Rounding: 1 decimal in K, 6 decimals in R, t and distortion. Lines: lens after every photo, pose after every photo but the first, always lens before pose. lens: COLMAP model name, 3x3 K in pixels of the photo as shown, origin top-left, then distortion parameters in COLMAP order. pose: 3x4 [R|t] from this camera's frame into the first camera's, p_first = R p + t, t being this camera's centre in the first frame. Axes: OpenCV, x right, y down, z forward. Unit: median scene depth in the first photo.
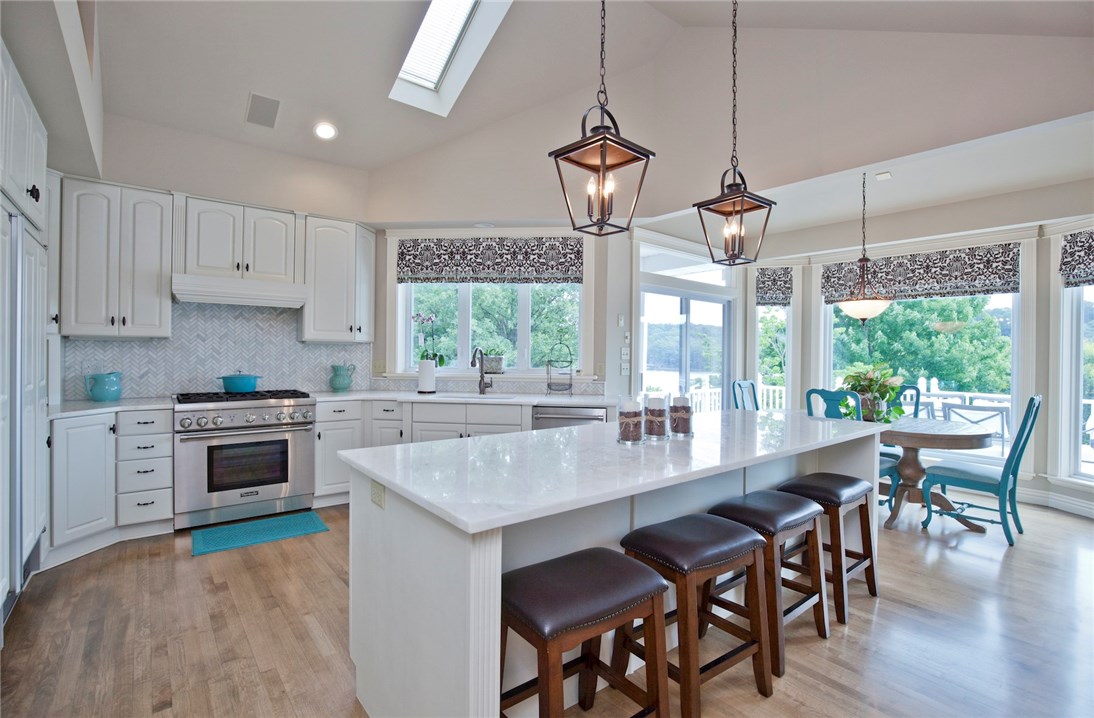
lens RADIAL K [[506.0, 0, 550.5], [0, 506.0, 355.9], [0, 0, 1]] dist [-0.021229, 0.005221]
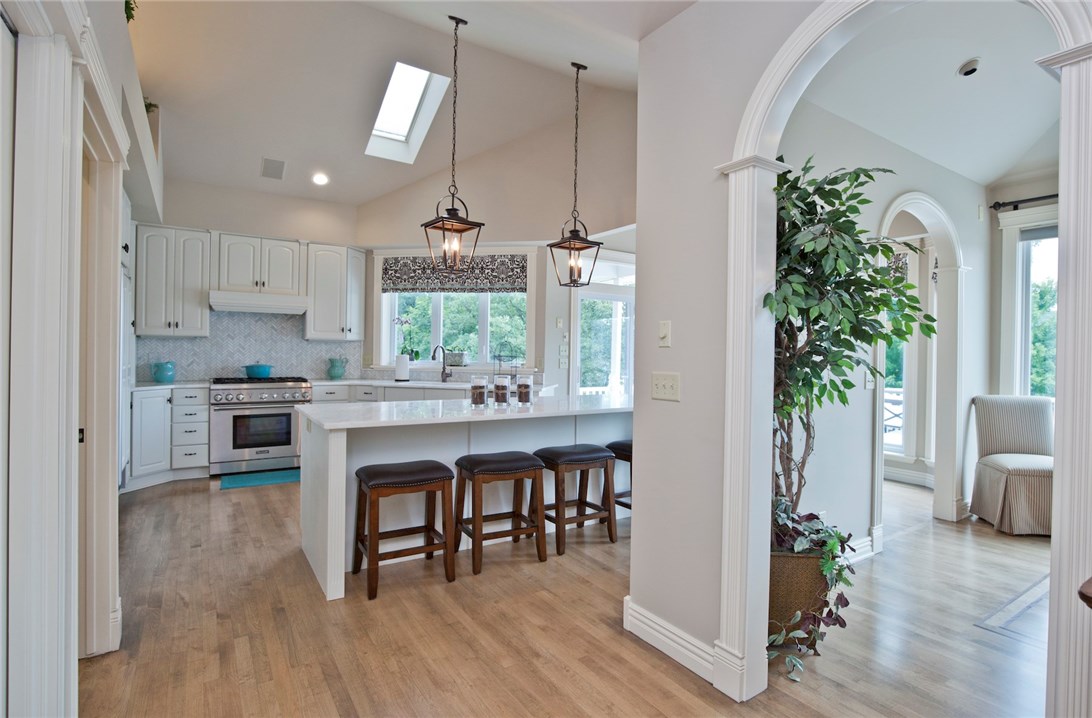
lens RADIAL K [[545.3, 0, 547.4], [0, 545.3, 354.7], [0, 0, 1]] dist [-0.006378, -0.001588]
pose [[0.994285, 0.005368, -0.106621, 0.302613], [-0.005386, 0.999985, 0.000113, 0.006929], [0.106620, 0.000462, 0.994300, -0.358803]]
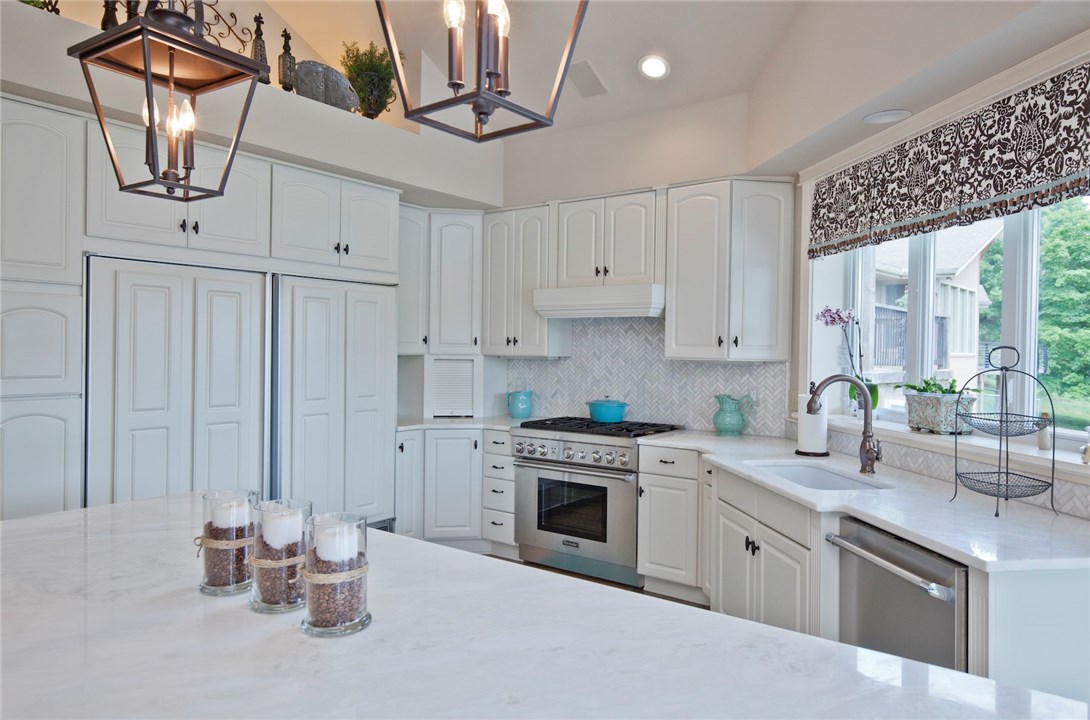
lens RADIAL K [[719.6, 0, 550.0], [0, 719.6, 355.9], [0, 0, 1]] dist [0.002238, 0.003086]
pose [[0.253032, 0.000936, -0.967457, 0.520895], [-0.015565, 0.999874, -0.003103, -0.032073], [0.967333, 0.015843, 0.253015, 0.619902]]
